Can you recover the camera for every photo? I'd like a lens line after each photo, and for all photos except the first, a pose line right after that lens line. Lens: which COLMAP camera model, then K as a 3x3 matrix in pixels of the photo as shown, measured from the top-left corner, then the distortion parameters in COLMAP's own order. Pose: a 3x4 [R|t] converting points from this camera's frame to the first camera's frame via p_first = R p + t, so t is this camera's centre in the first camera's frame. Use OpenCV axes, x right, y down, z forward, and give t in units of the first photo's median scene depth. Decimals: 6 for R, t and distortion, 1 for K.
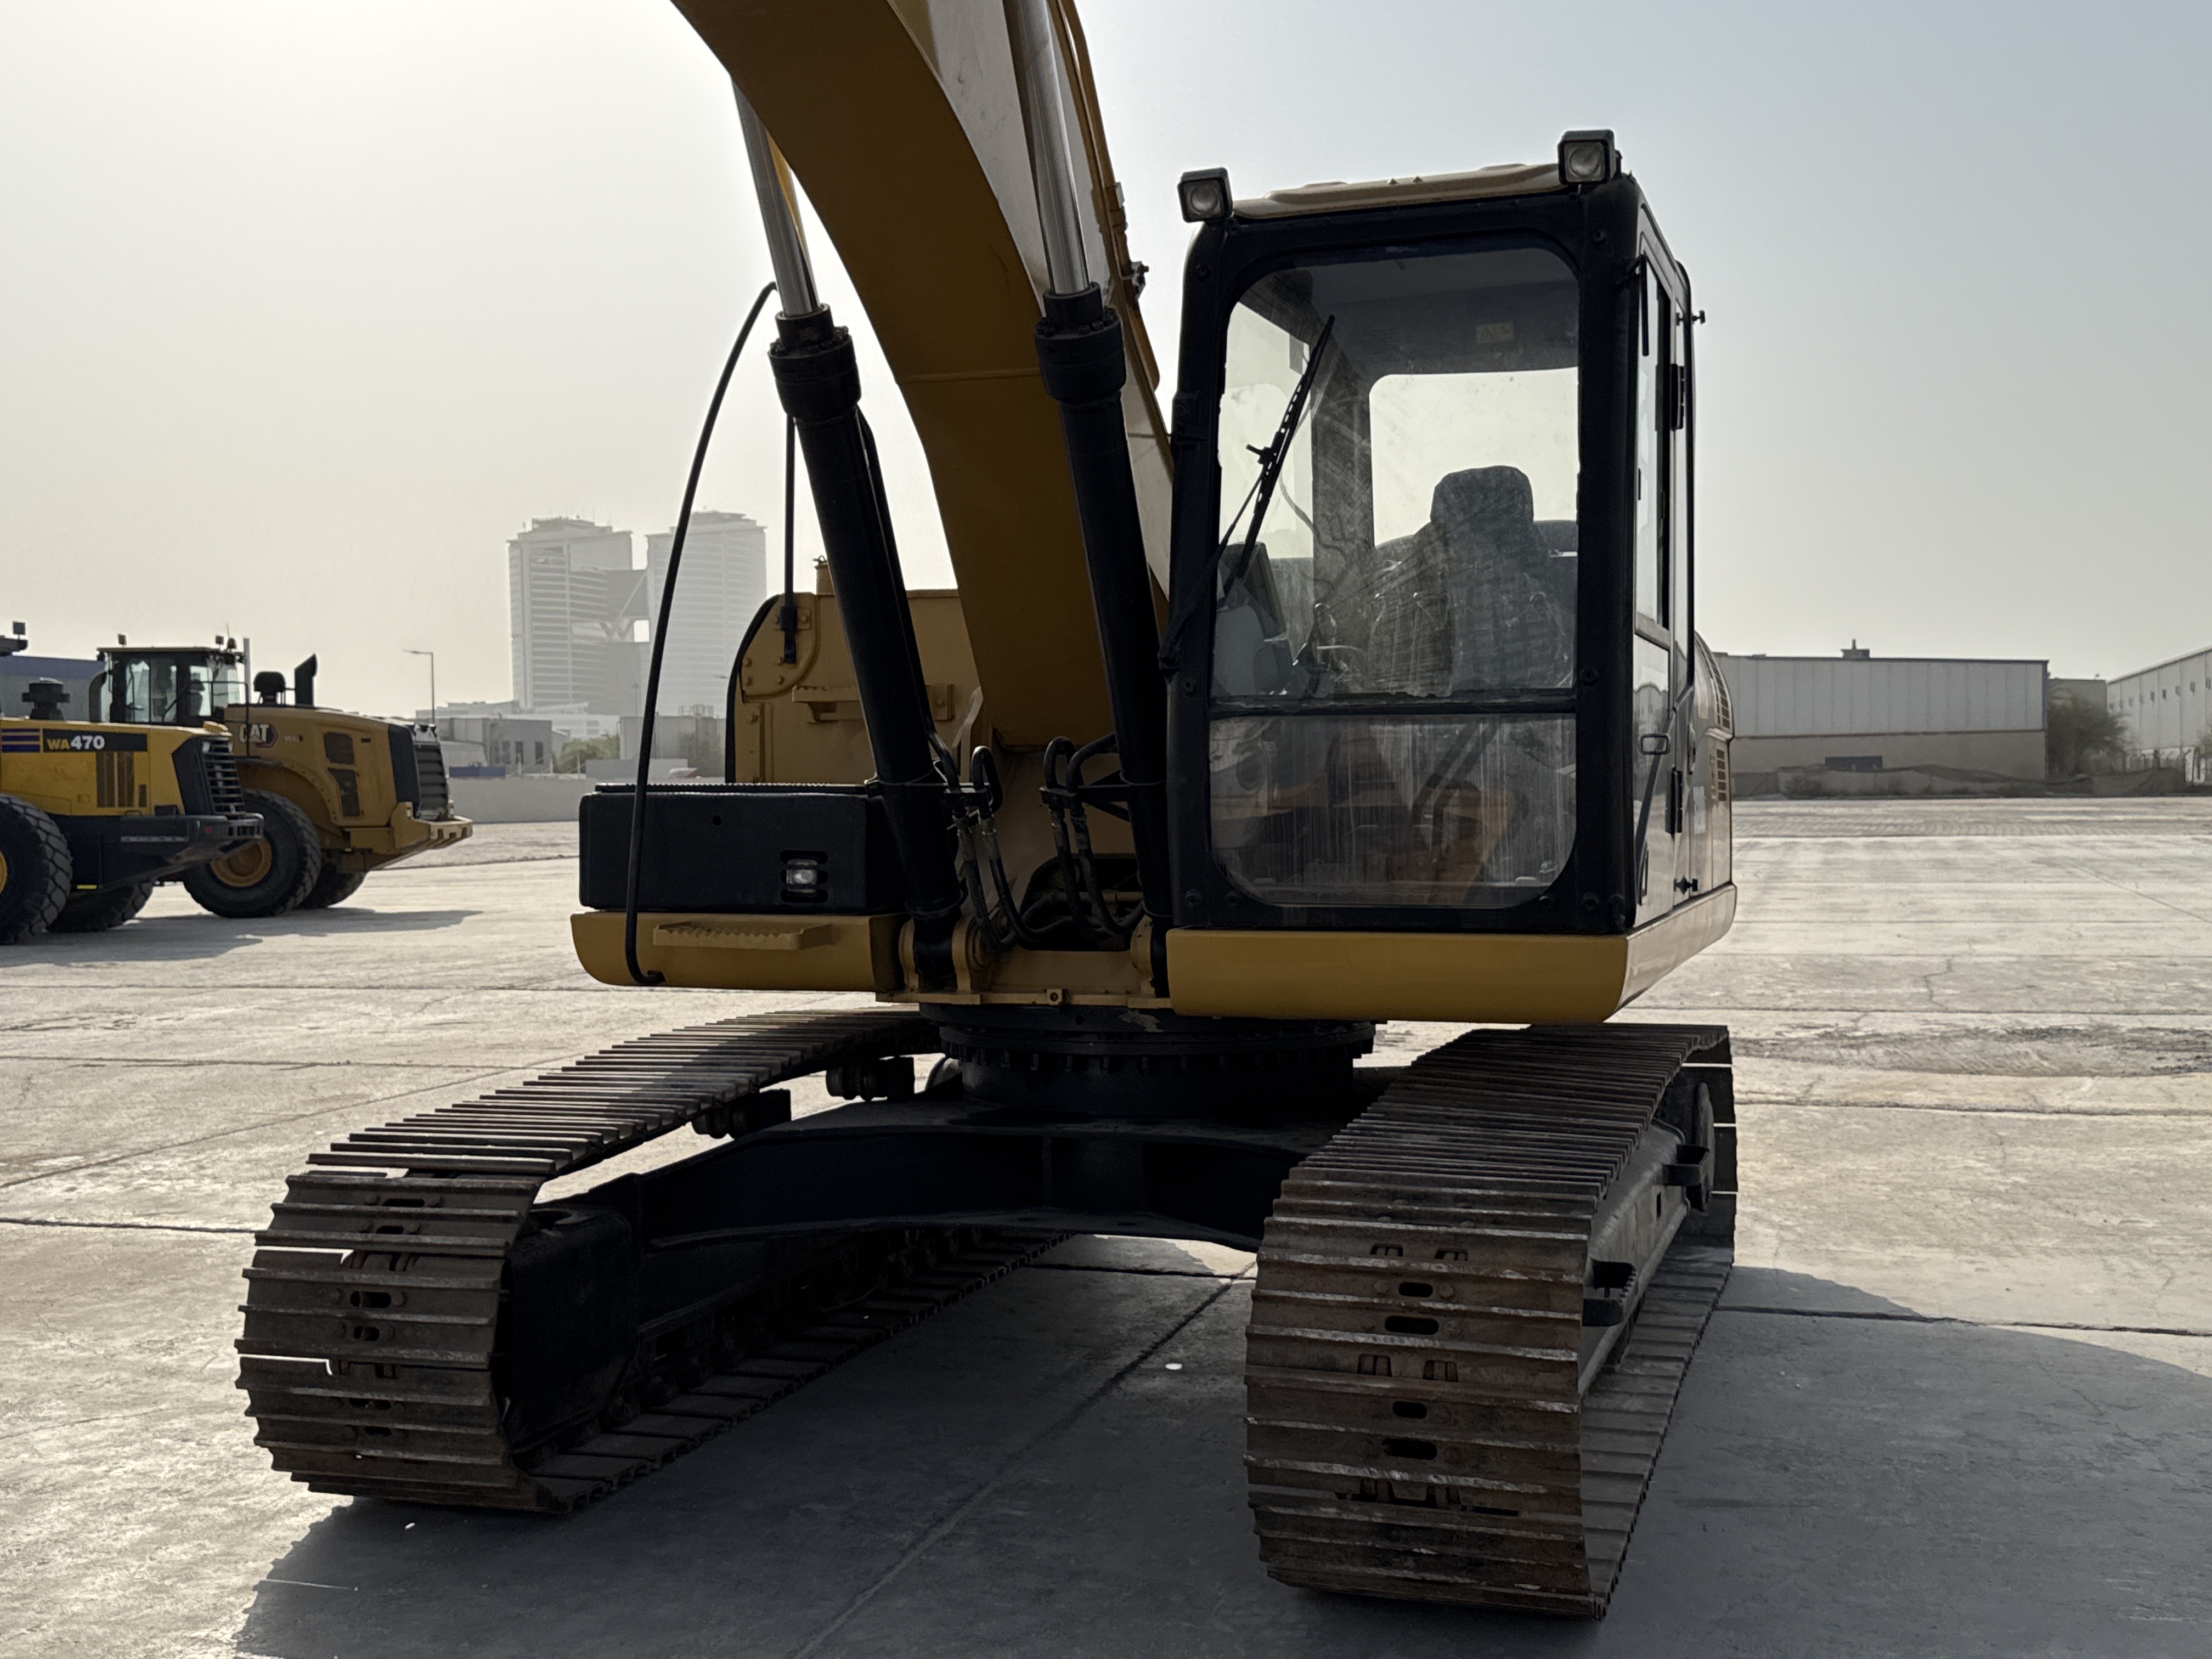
lens RADIAL K [[2344.7, 0, 1100.5], [0, 2344.7, 846.6], [0, 0, 1]] dist [0.100565, 0.000000]
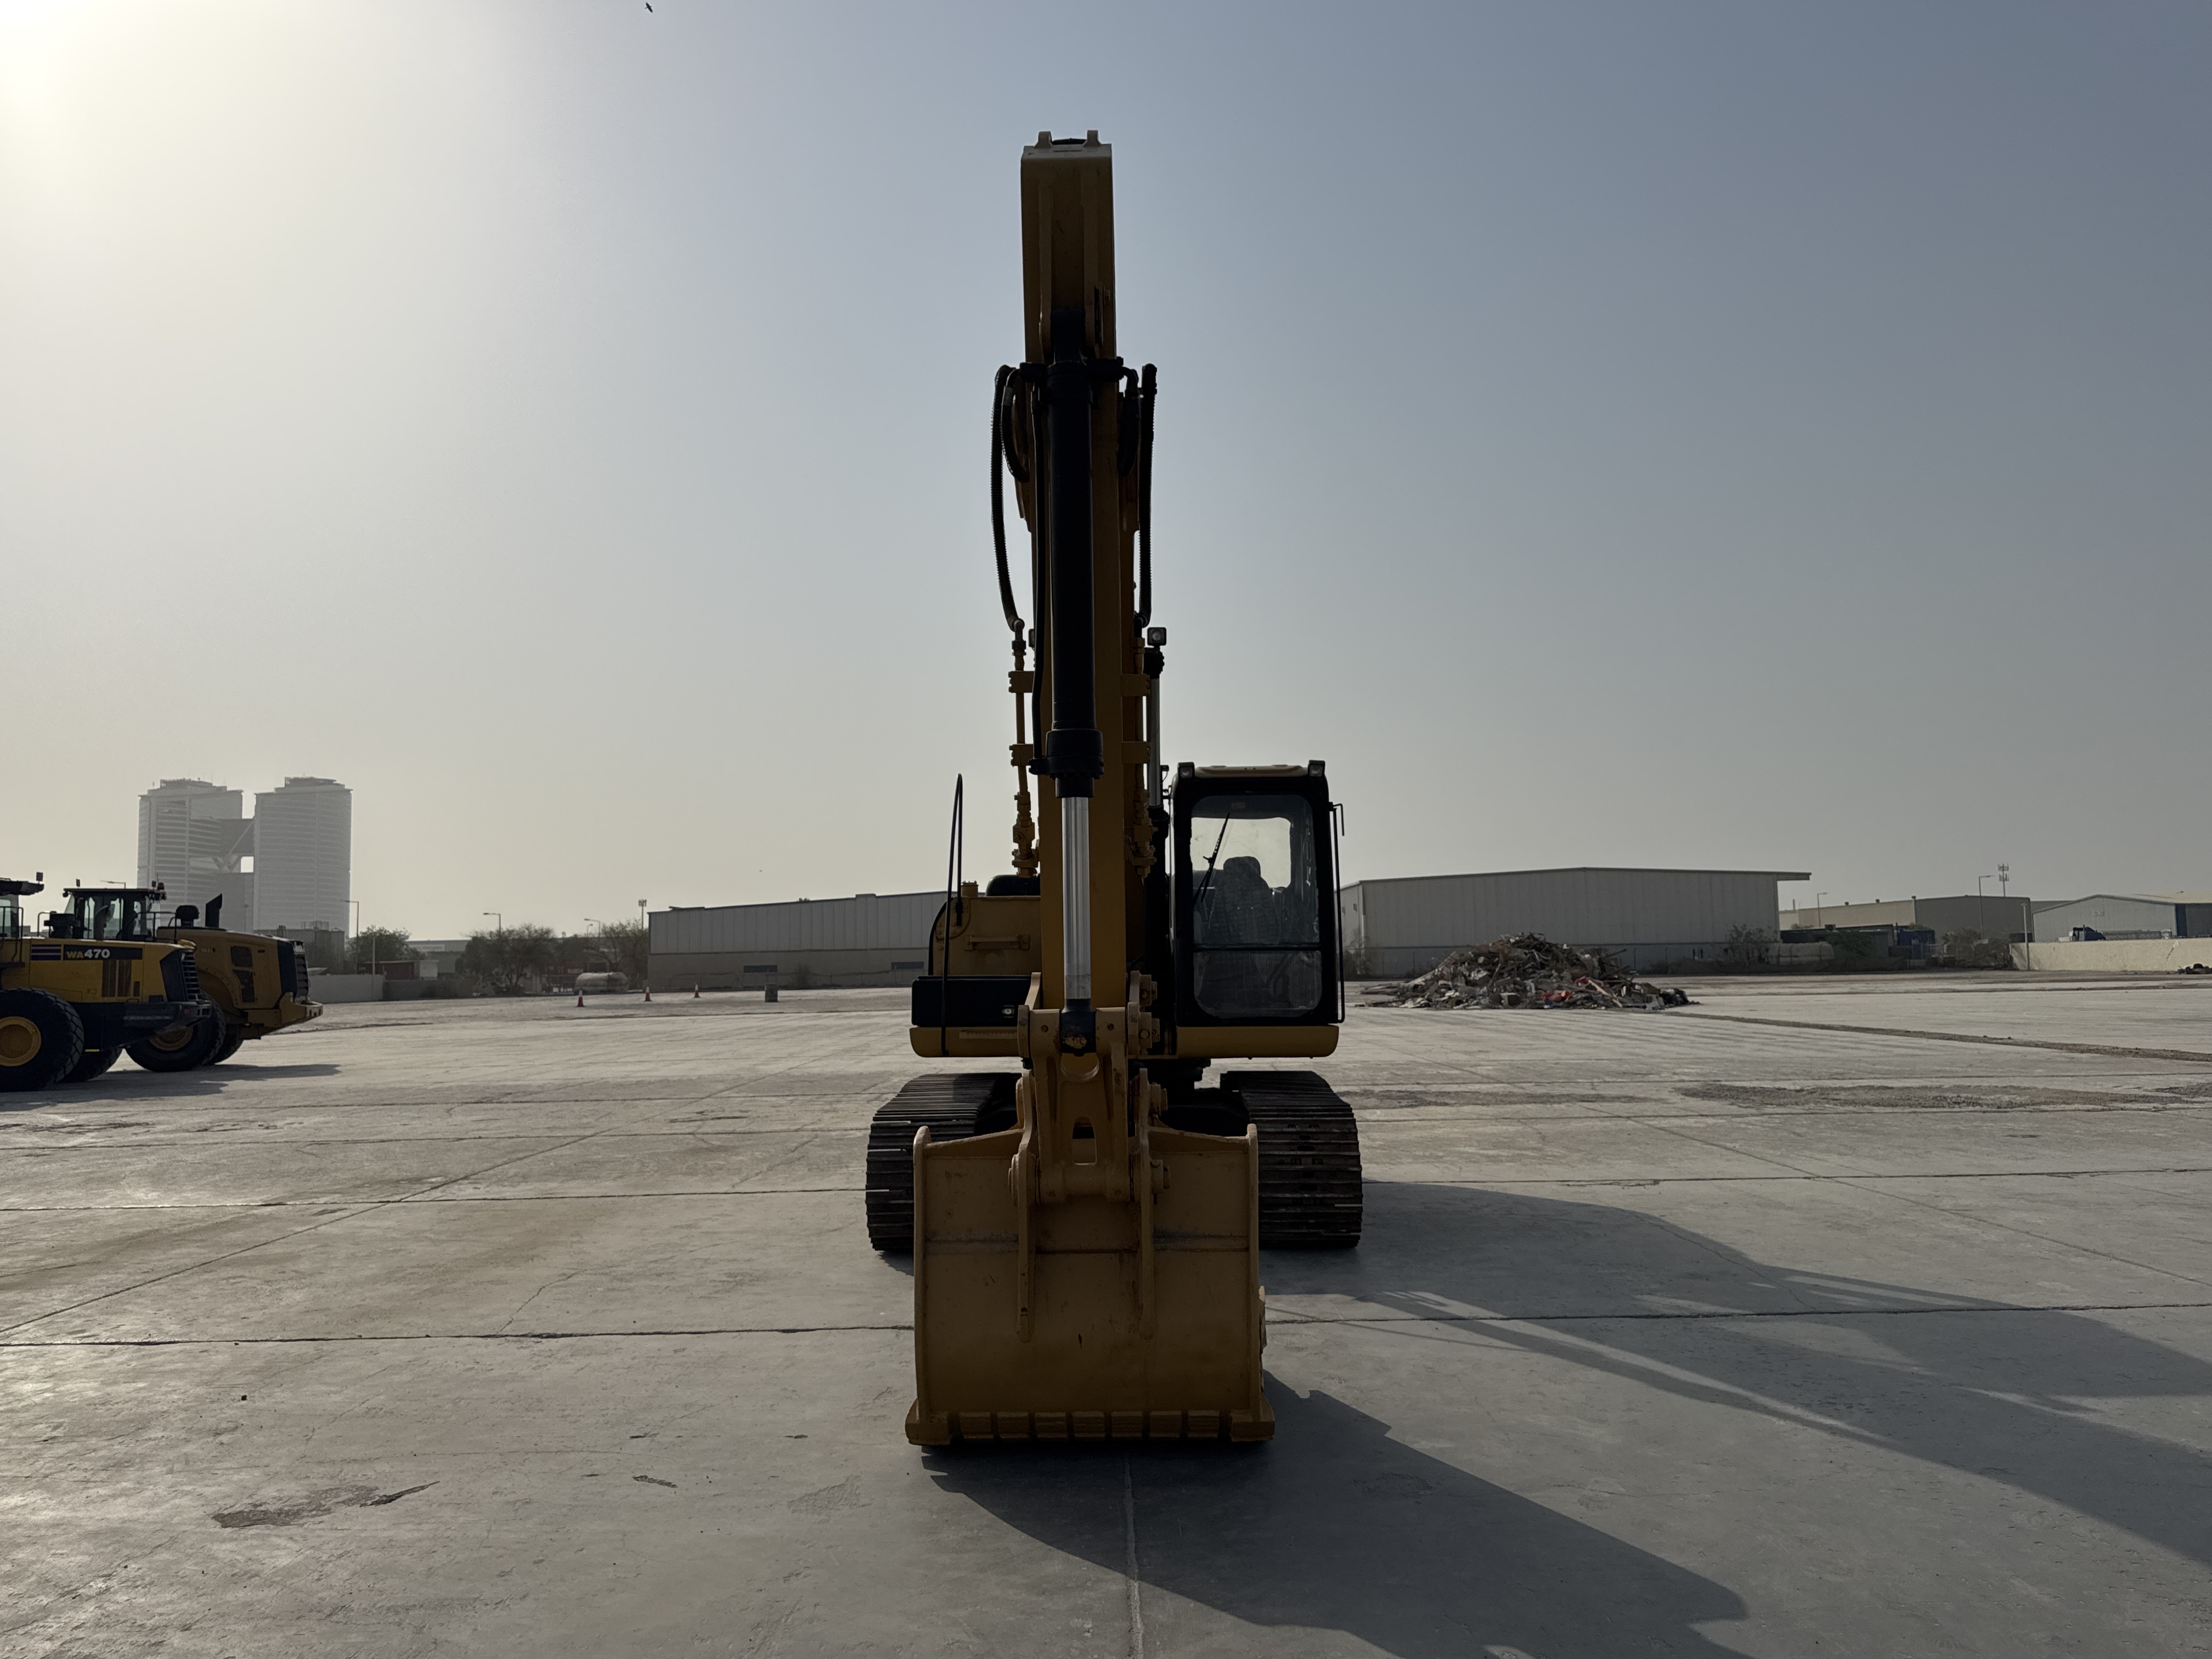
lens RADIAL K [[1593.9, 0, 1106.6], [0, 1593.9, 814.2], [0, 0, 1]] dist [0.020532, -0.007374]
pose [[0.953258, 0.026630, 0.300982, -0.515579], [0.012066, 0.991960, -0.125979, 0.017952], [-0.301917, 0.123722, 0.945272, -0.654855]]
